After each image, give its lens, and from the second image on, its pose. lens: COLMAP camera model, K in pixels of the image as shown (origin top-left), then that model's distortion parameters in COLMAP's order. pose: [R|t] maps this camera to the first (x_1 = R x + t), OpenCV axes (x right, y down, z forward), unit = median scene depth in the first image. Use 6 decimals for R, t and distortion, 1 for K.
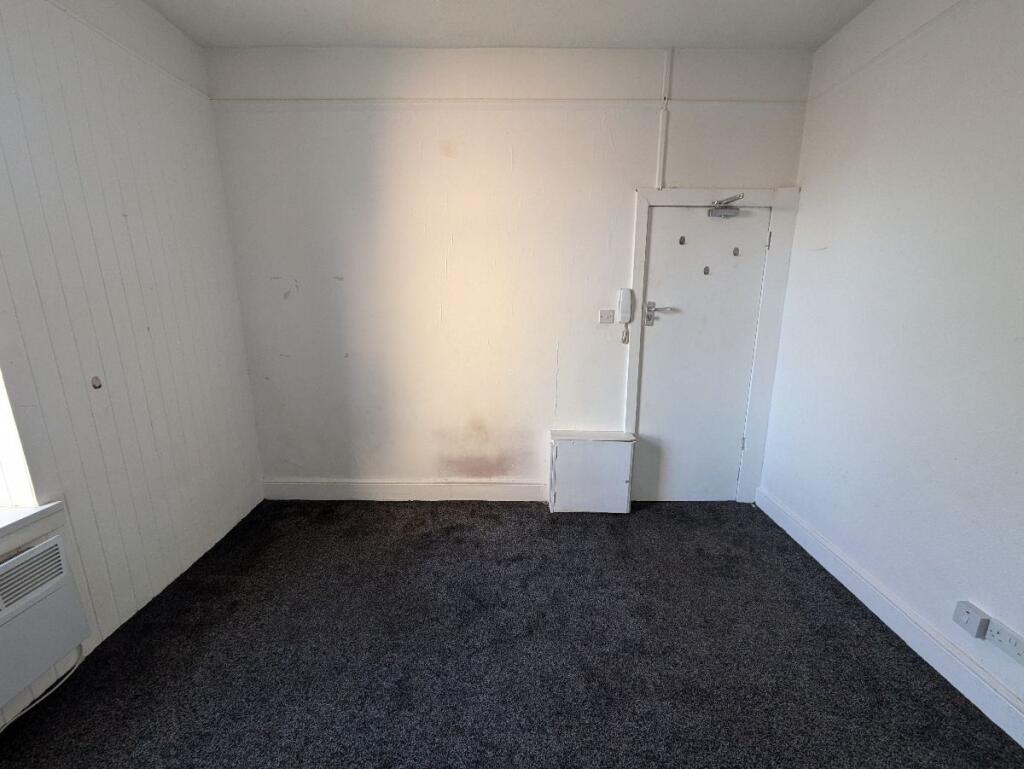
lens RADIAL K [[417.1, 0, 510.8], [0, 417.1, 384.6], [0, 0, 1]] dist [-0.000199, 0.004213]
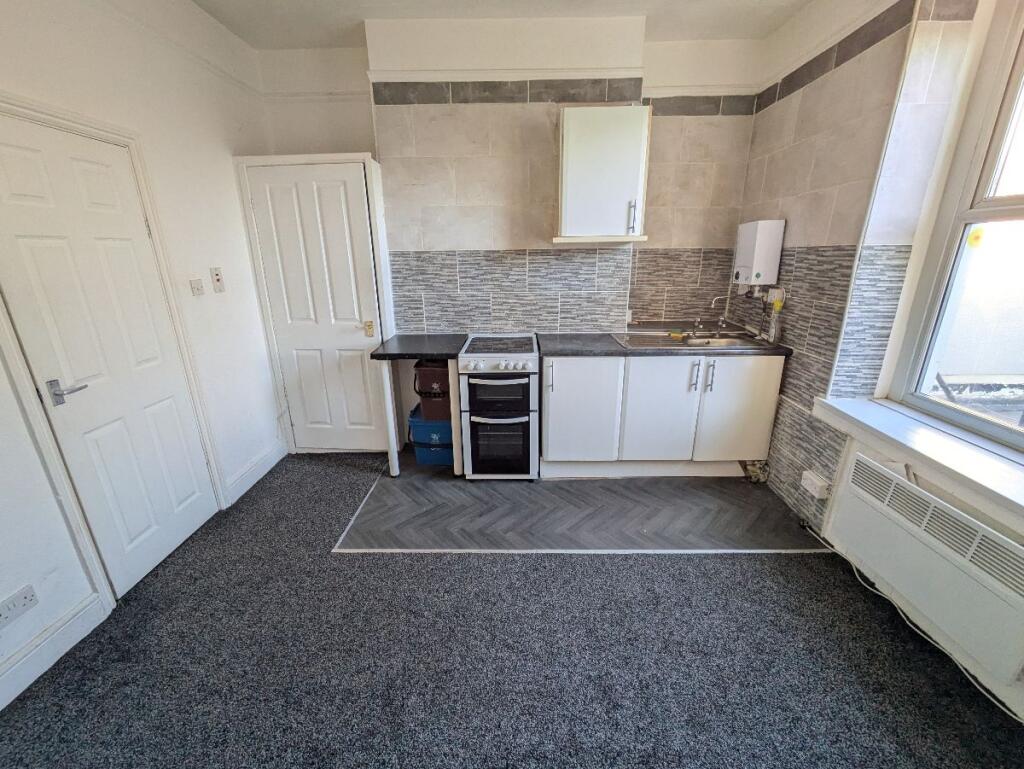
lens RADIAL K [[417.1, 0, 510.8], [0, 417.1, 384.6], [0, 0, 1]] dist [-0.000199, 0.004213]
pose [[-0.999913, 0.009636, 0.009053, -0.037498], [0.012866, 0.866883, 0.498346, -0.201575], [-0.003045, 0.498418, -0.866931, 0.883177]]
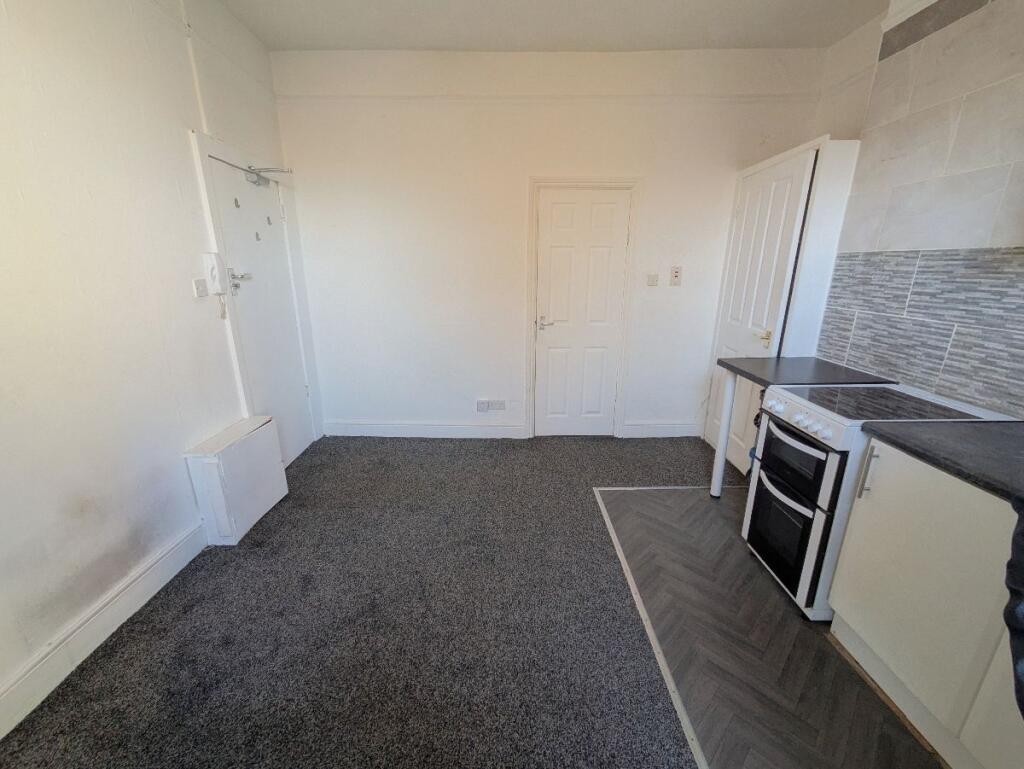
lens RADIAL K [[417.1, 0, 510.8], [0, 417.1, 384.6], [0, 0, 1]] dist [-0.000199, 0.004213]
pose [[-0.019392, -0.280814, 0.959566, -0.615938], [0.210591, 0.937068, 0.278486, -0.088838], [-0.977382, 0.207477, 0.040965, 0.432471]]
